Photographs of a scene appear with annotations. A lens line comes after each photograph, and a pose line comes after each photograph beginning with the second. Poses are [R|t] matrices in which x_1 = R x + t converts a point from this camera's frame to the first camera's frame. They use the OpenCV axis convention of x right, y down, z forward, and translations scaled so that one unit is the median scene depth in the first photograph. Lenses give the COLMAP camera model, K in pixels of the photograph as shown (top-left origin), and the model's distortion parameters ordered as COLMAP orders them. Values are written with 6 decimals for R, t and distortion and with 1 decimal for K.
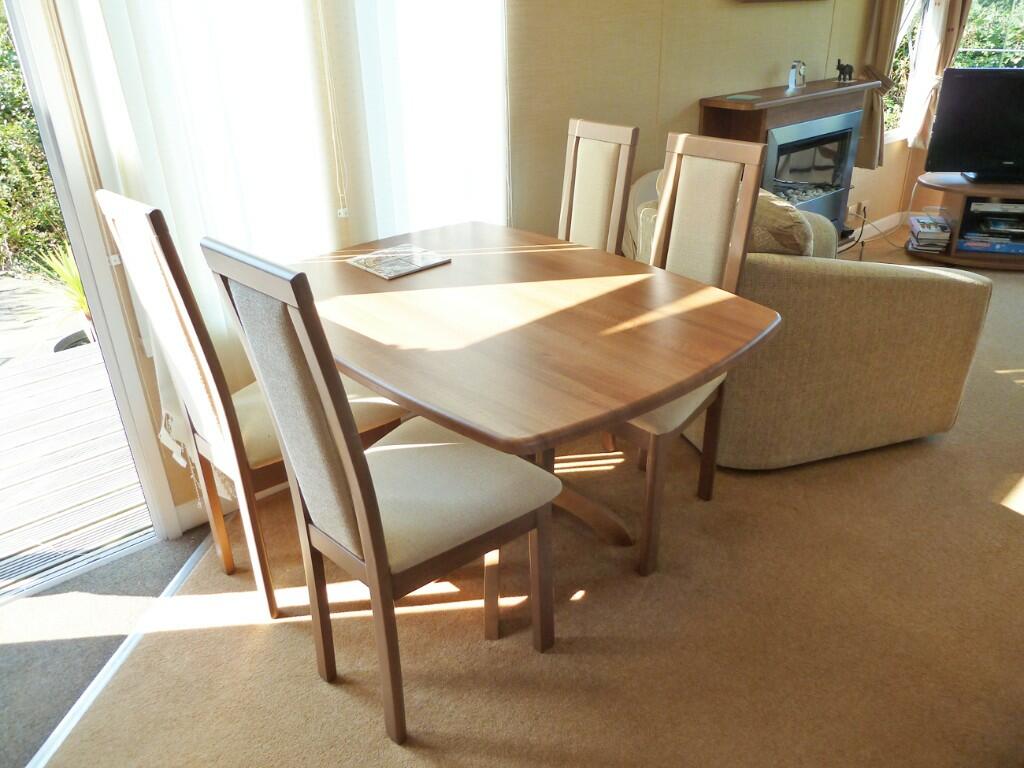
lens RADIAL K [[770.8, 0, 511.1], [0, 770.8, 384.4], [0, 0, 1]] dist [-0.026050, 0.000008]
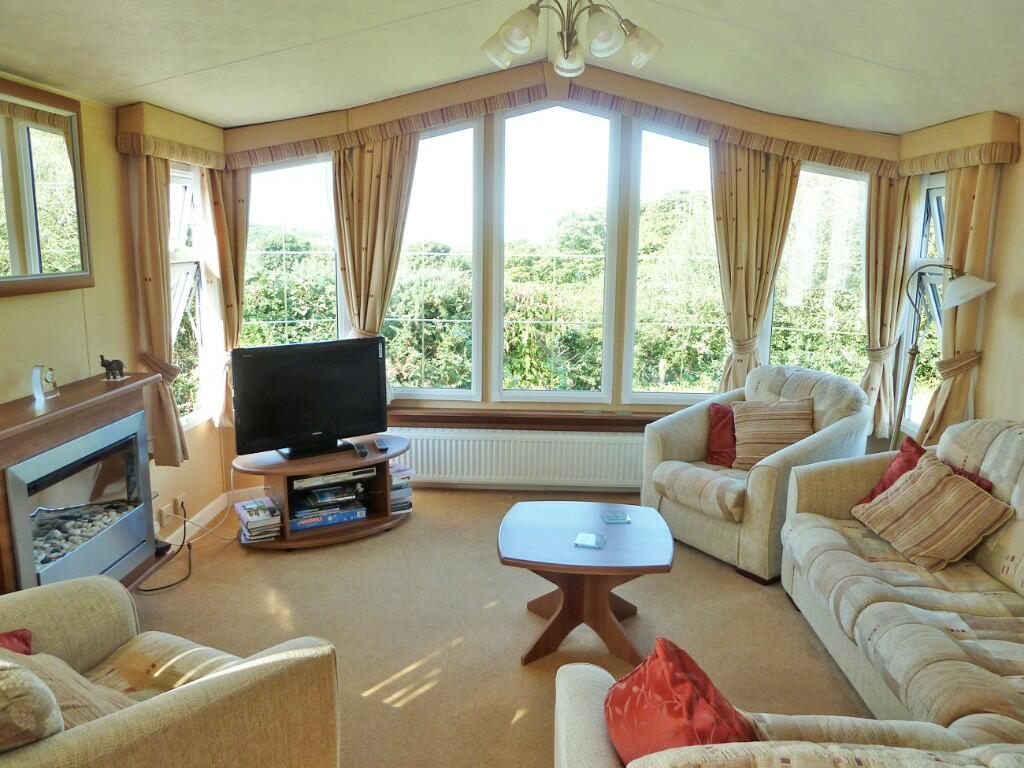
lens RADIAL K [[770.8, 0, 512.2], [0, 770.8, 383.2], [0, 0, 1]] dist [-0.026050, 0.000008]
pose [[0.690175, -0.096200, 0.717220, 0.125704], [0.297233, 0.941344, -0.159764, -0.119471], [-0.659781, 0.323446, 0.678286, 0.147243]]
